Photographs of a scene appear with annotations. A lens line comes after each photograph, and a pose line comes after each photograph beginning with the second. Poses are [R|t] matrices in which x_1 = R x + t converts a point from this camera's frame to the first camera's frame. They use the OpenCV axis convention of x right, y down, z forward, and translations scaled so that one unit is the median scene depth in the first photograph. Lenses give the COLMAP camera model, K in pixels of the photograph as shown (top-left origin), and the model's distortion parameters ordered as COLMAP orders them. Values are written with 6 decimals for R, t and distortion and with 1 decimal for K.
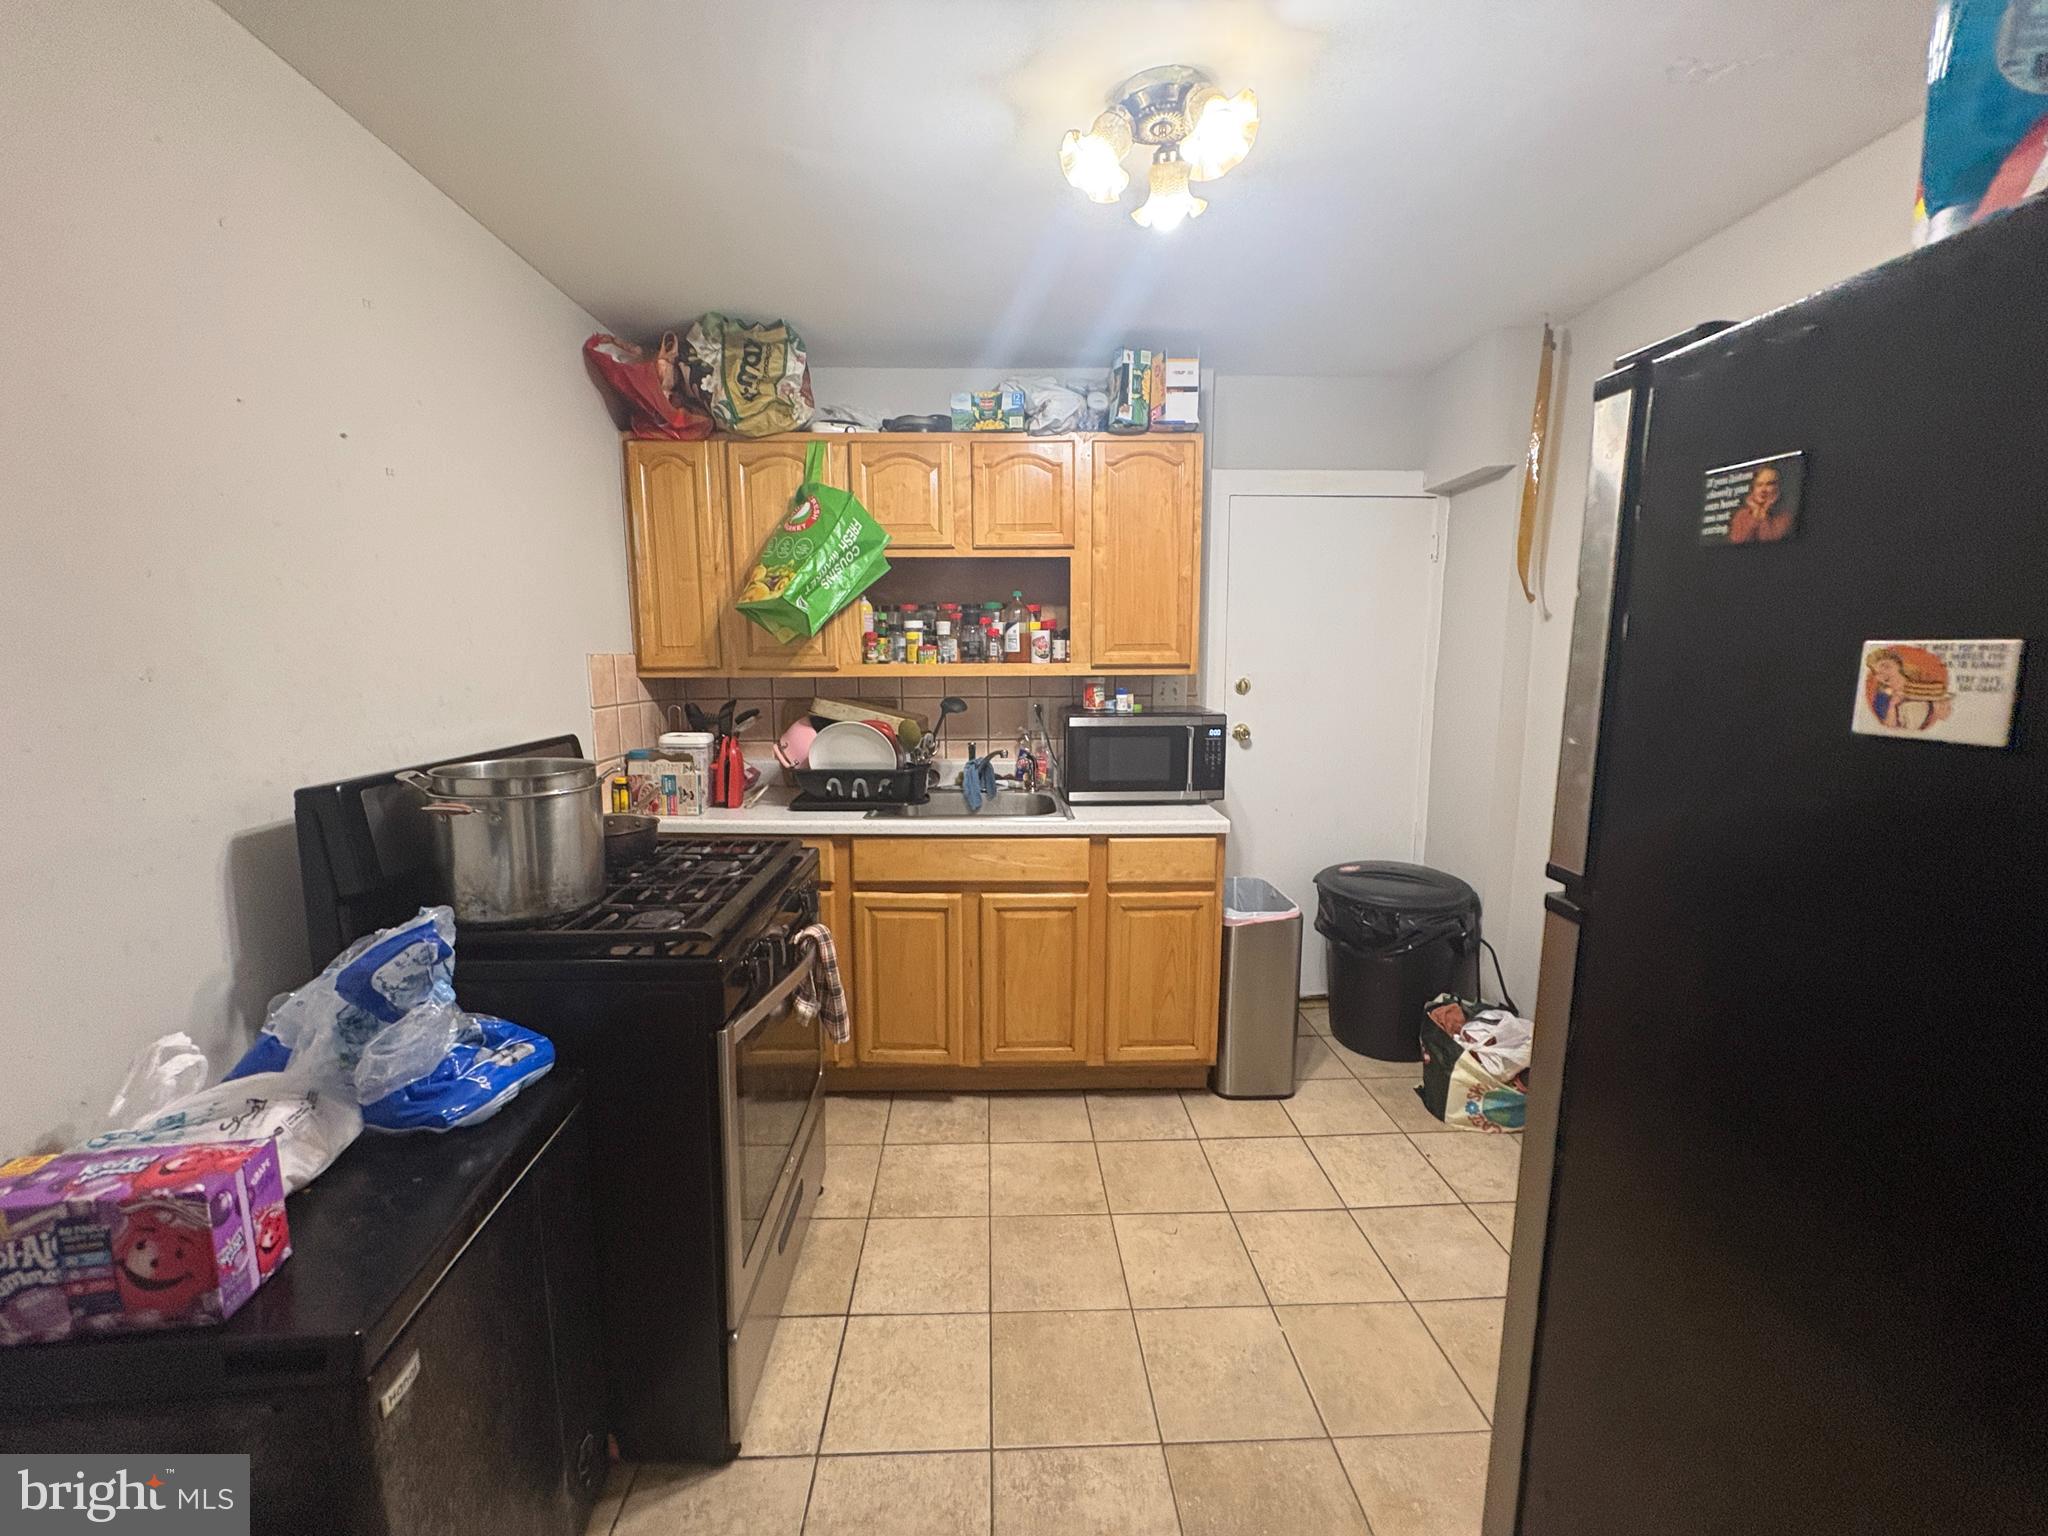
lens RADIAL K [[818.6, 0, 1022.6], [0, 818.6, 767.2], [0, 0, 1]] dist [0.001548, 0.000685]
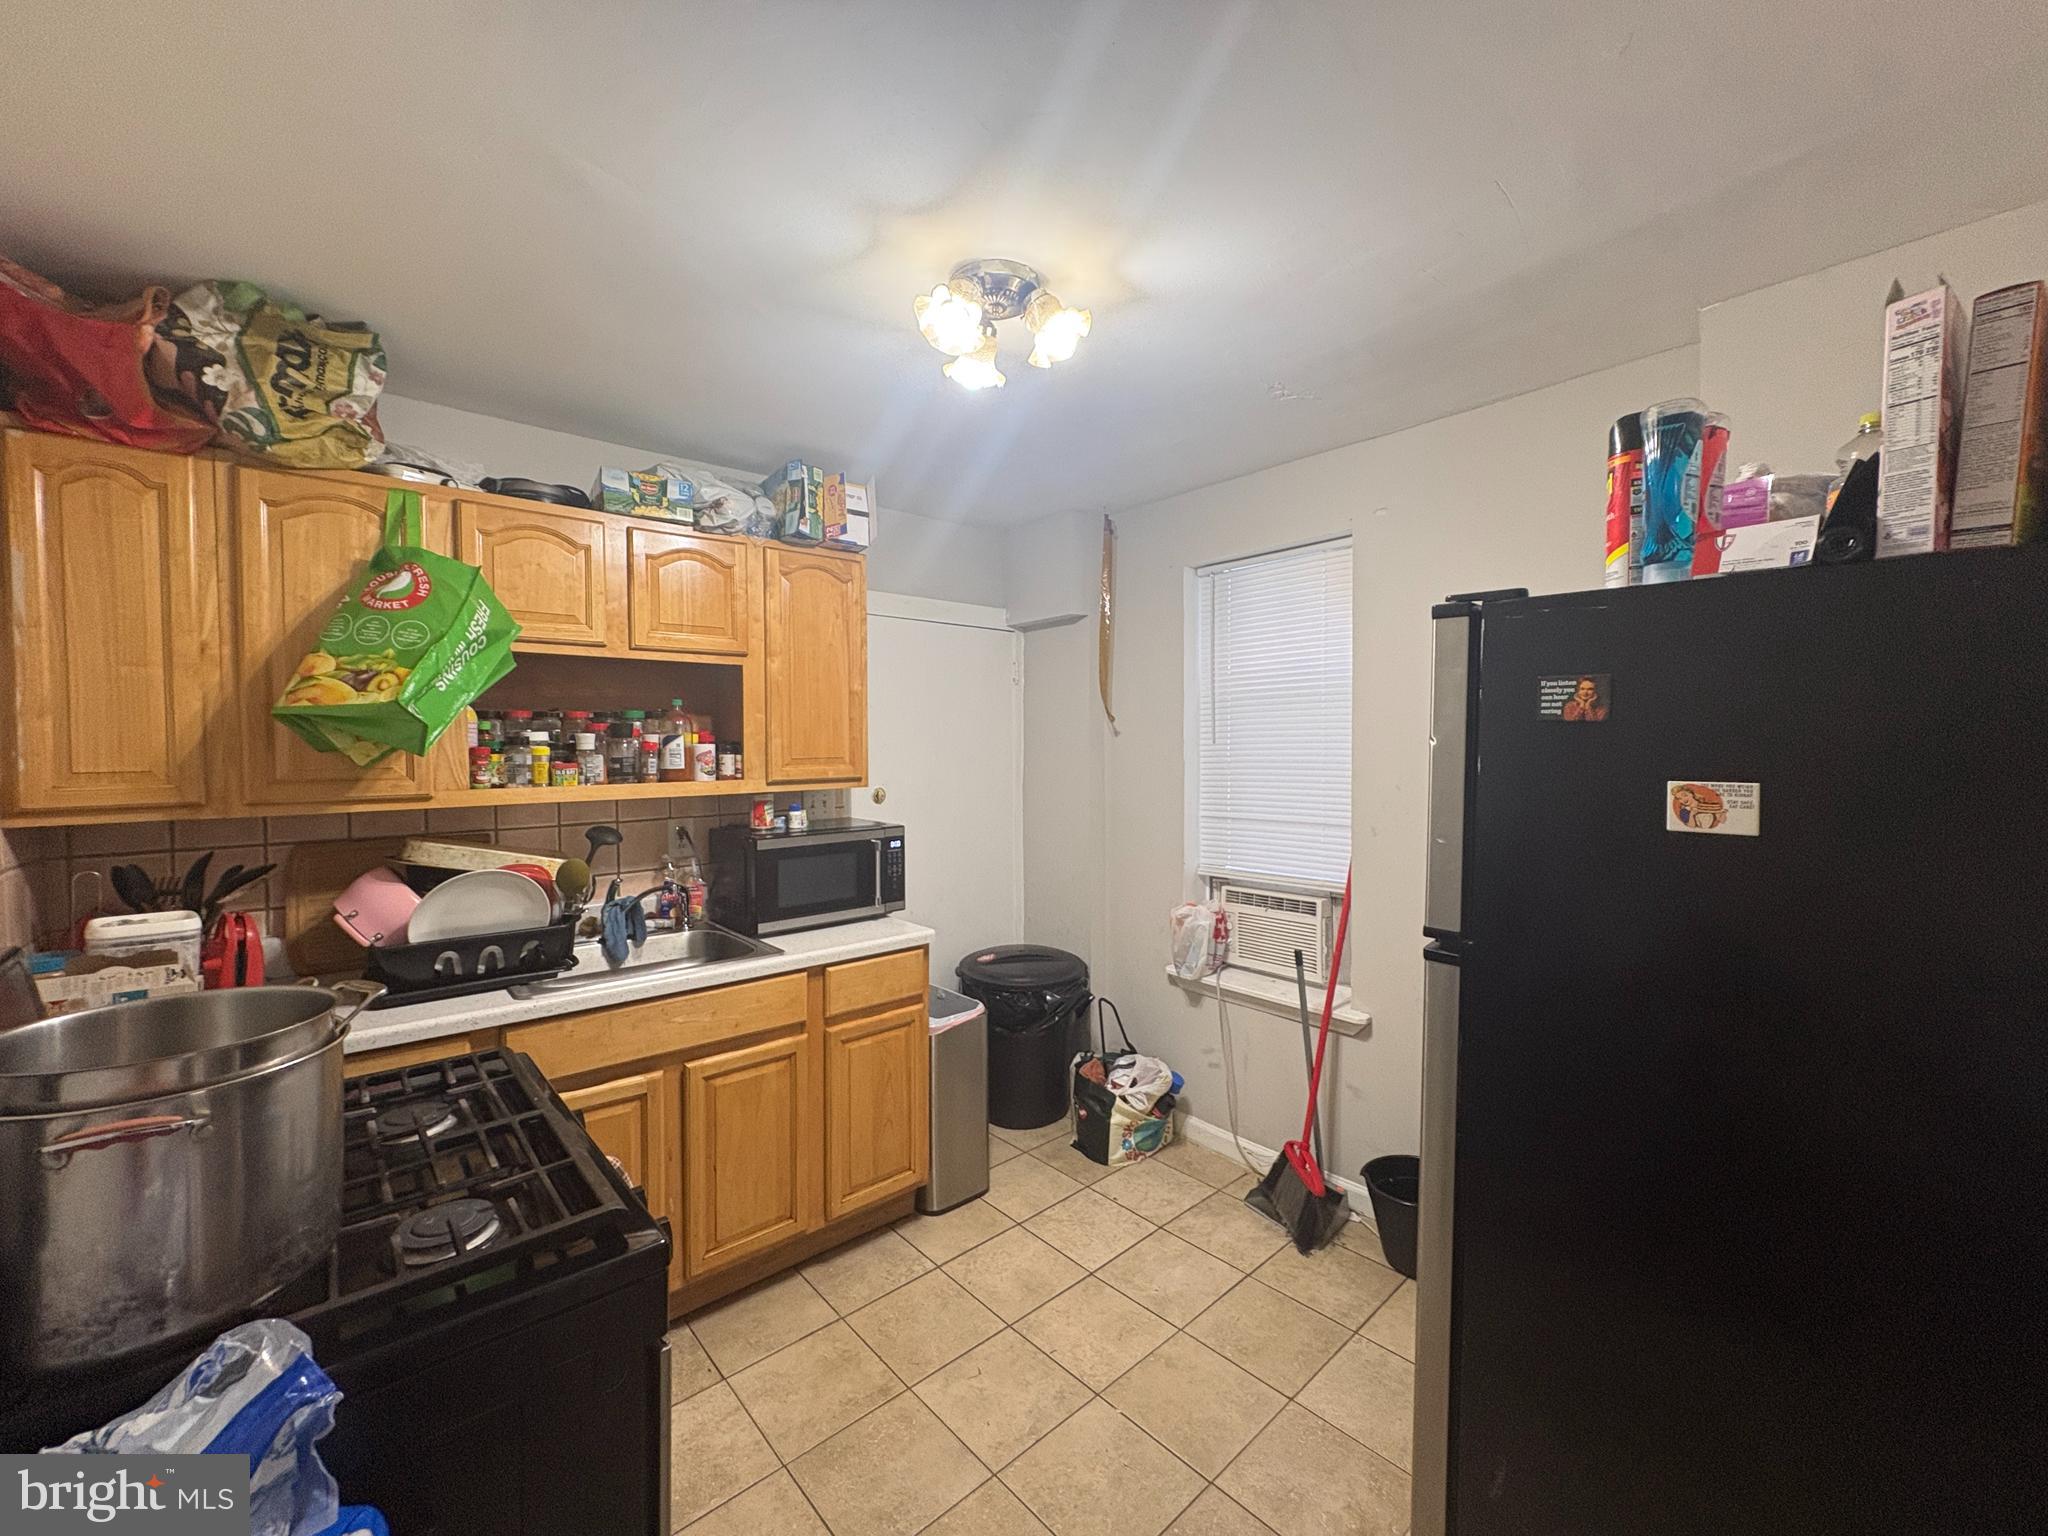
lens RADIAL K [[818.6, 0, 1026.9], [0, 818.6, 767.4], [0, 0, 1]] dist [0.001548, 0.000685]
pose [[0.768779, -0.019928, 0.639204, -0.298230], [0.094078, 0.992164, -0.082217, -0.039573], [-0.632557, 0.123342, 0.764630, 0.117093]]
